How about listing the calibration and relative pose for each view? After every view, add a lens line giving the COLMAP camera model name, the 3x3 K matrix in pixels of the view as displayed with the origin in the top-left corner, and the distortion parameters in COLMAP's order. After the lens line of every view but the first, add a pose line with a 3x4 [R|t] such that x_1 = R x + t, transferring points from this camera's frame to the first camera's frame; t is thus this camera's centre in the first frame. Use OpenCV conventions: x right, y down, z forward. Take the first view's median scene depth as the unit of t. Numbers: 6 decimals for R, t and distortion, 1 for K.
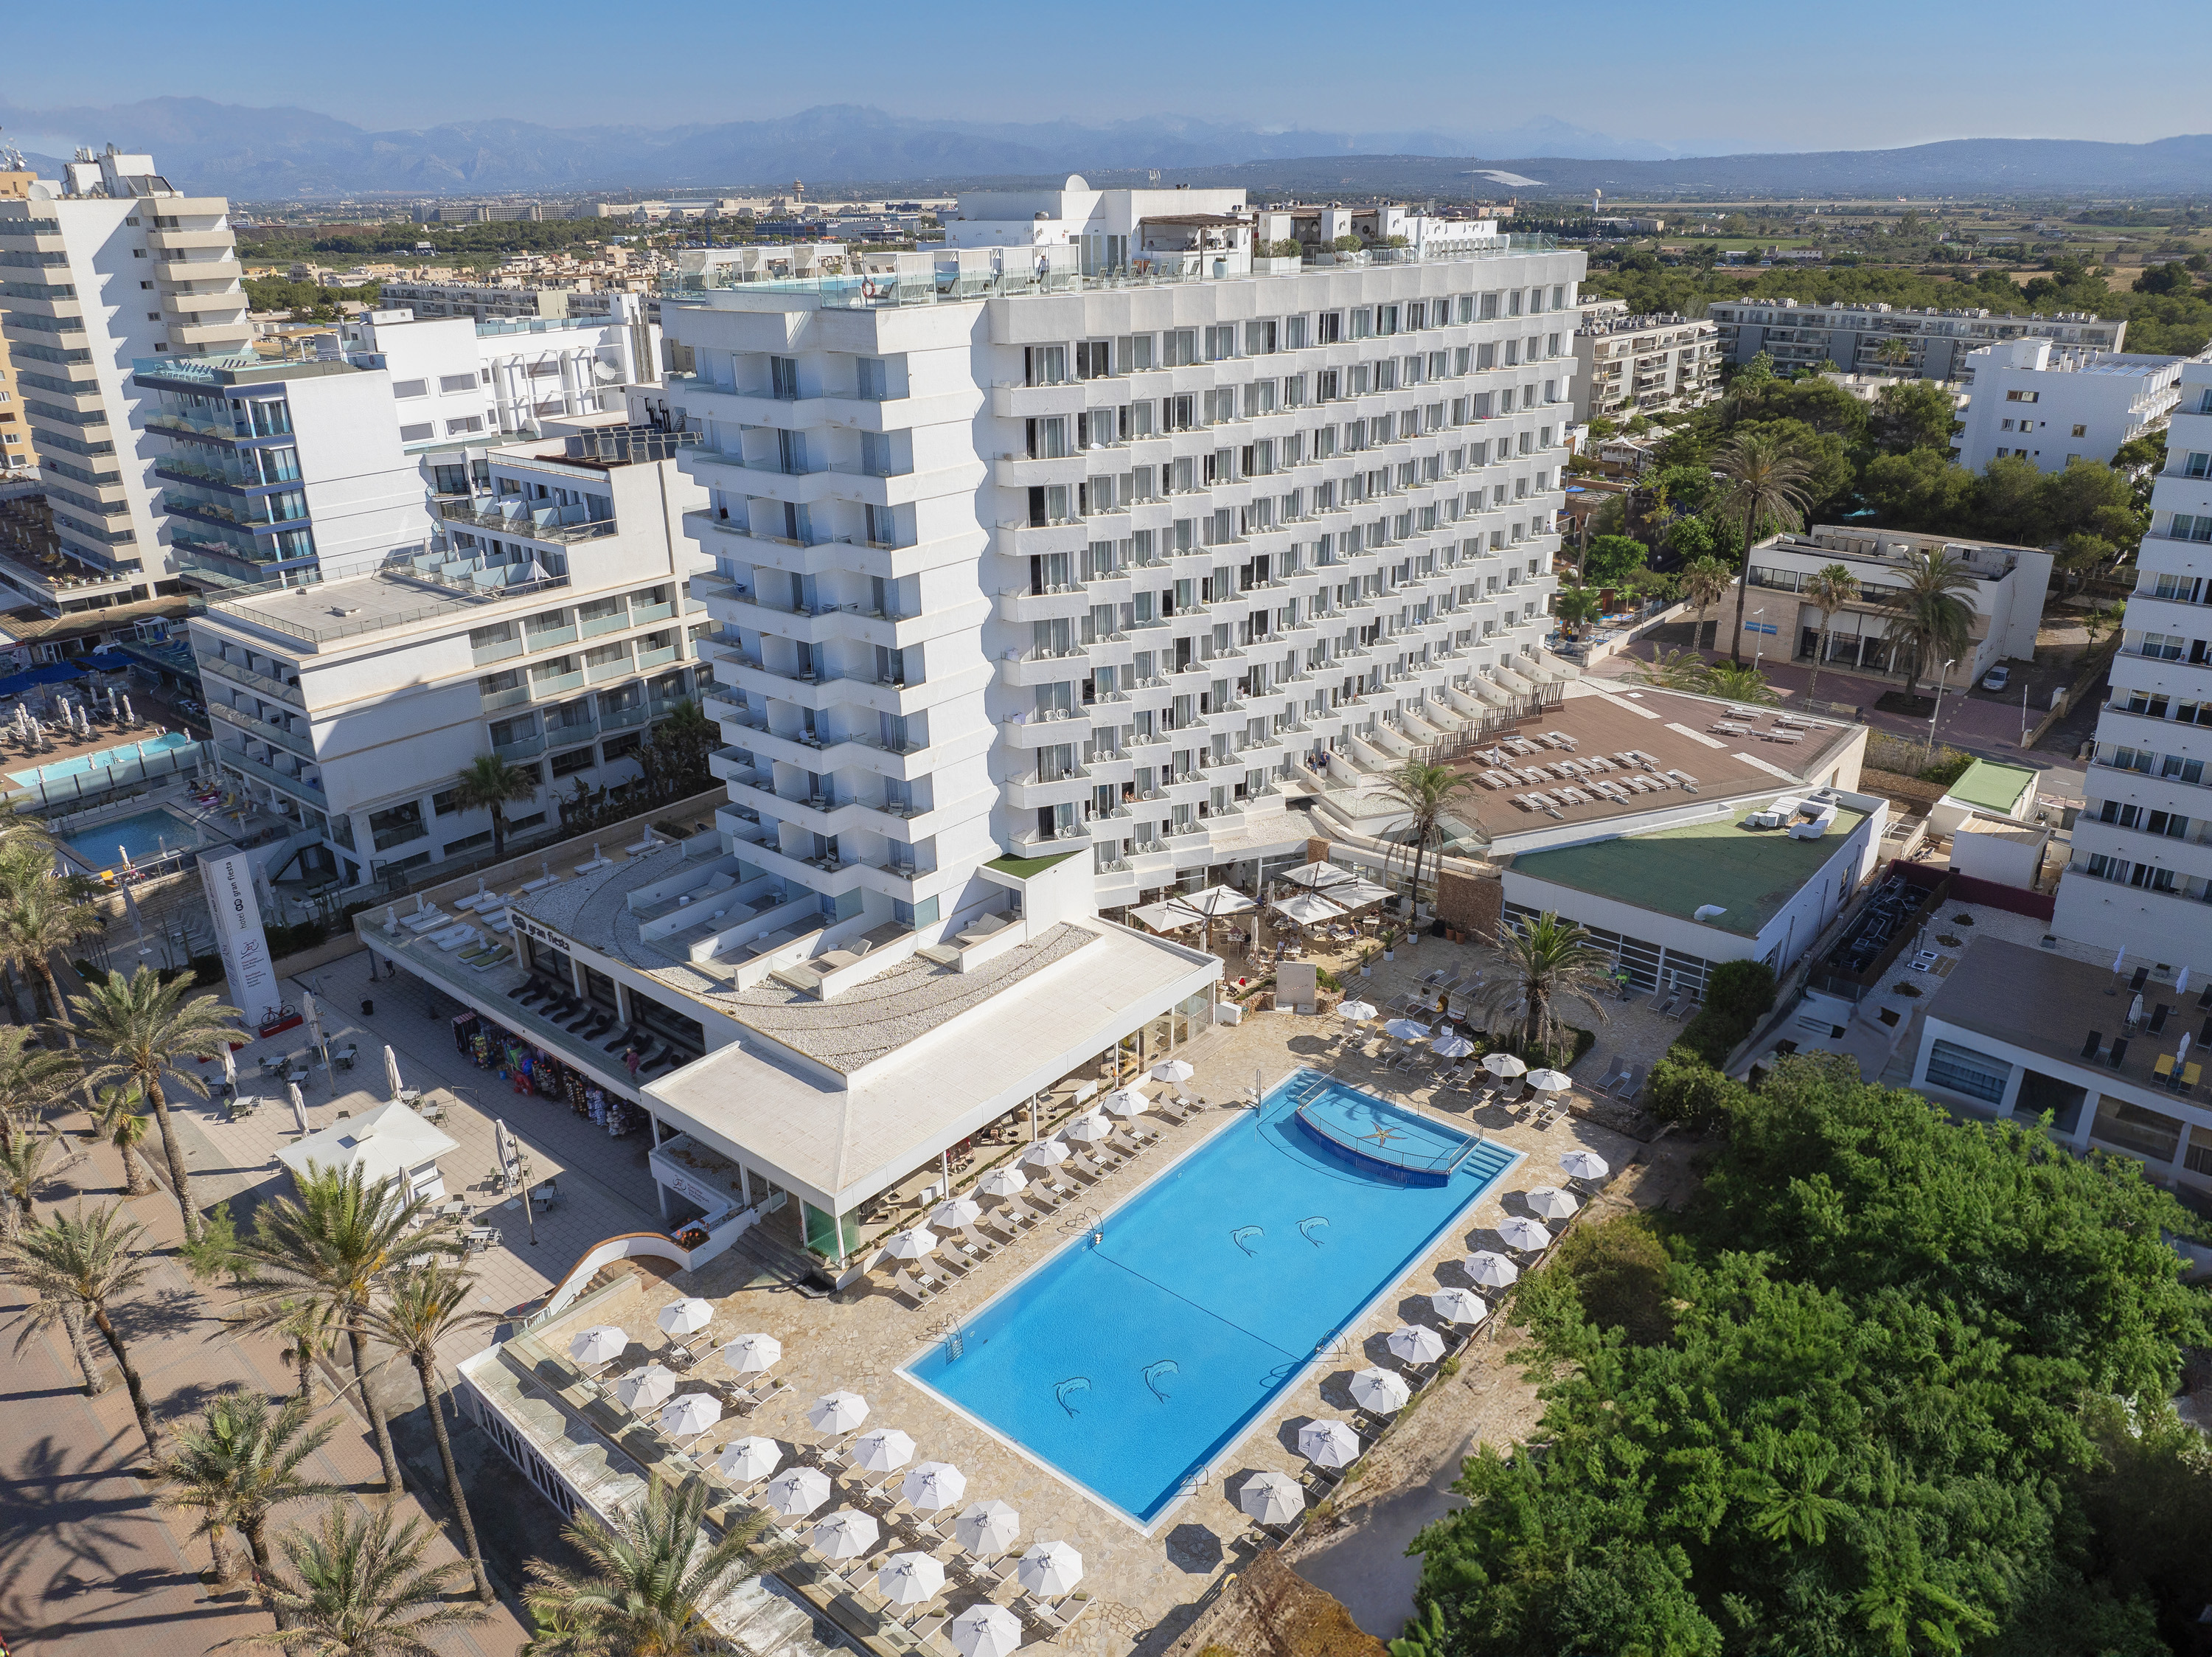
lens RADIAL K [[1547.3, 0, 1106.0], [0, 1547.3, 828.5], [0, 0, 1]] dist [-0.042410, -0.003039]
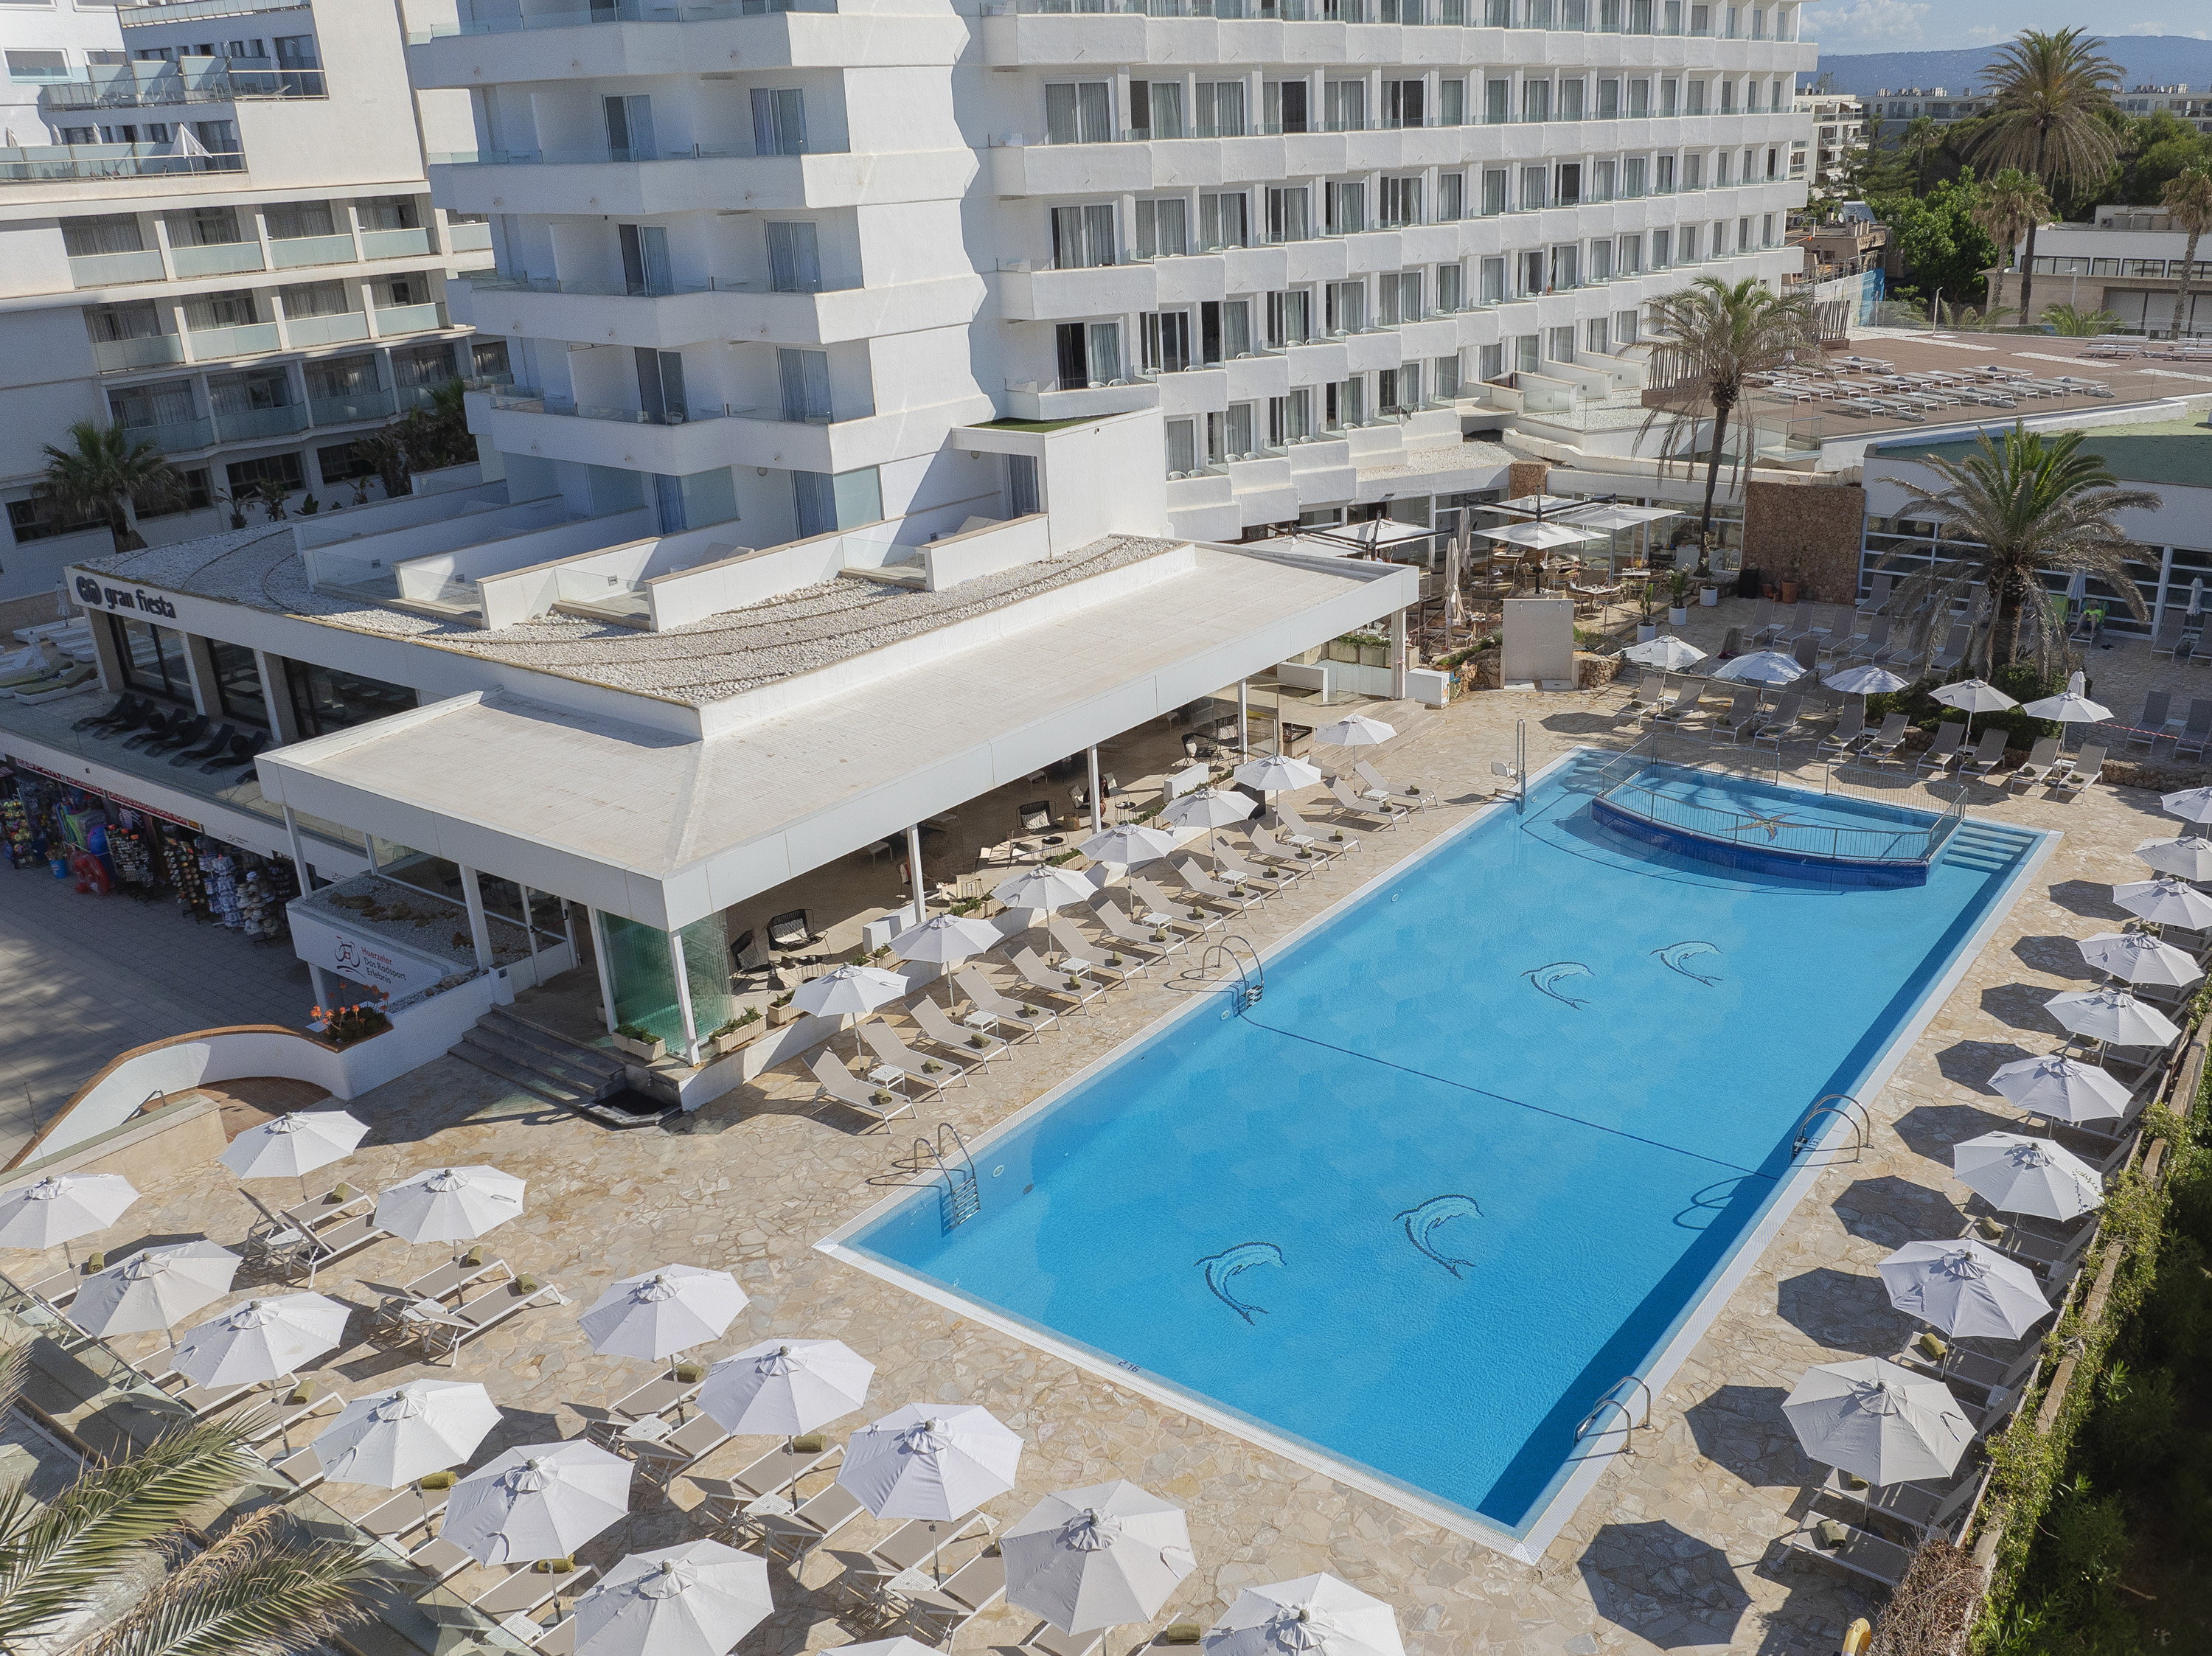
lens RADIAL K [[1865.8, 0, 1210.5], [0, 1865.8, 833.7], [0, 0, 1]] dist [-0.039037, -0.011171]
pose [[0.996476, -0.051546, 0.066165, -0.045302], [0.053392, 0.998223, -0.026451, 0.196847], [-0.064684, 0.029890, 0.997458, 0.372588]]
